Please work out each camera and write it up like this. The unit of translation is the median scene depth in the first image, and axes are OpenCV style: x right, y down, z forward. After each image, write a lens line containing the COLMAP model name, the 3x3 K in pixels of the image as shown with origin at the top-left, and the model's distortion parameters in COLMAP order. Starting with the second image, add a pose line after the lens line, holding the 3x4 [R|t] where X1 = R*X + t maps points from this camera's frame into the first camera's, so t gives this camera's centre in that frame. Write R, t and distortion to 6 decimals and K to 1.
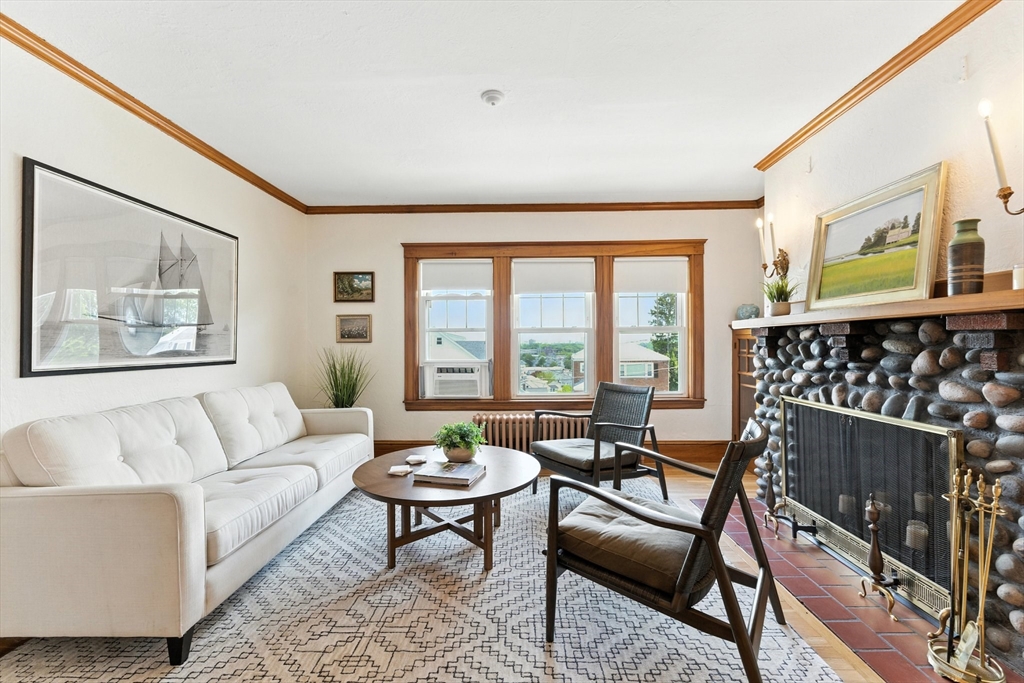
lens RADIAL K [[420.6, 0, 501.9], [0, 420.6, 338.1], [0, 0, 1]] dist [0.001803, 0.000056]
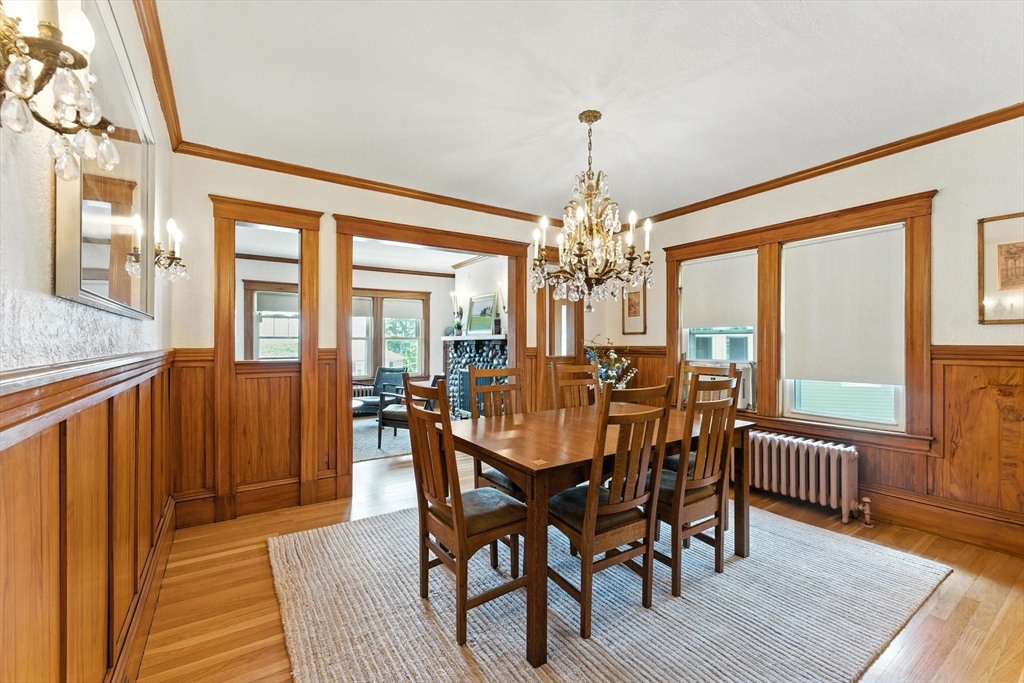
lens RADIAL K [[420.6, 0, 509.1], [0, 420.6, 338.8], [0, 0, 1]] dist [0.001803, 0.000056]
pose [[0.807792, 0.007250, 0.589423, -0.567423], [-0.008988, 0.999960, 0.000019, -0.041490], [-0.589399, -0.005313, 0.807824, -1.211073]]
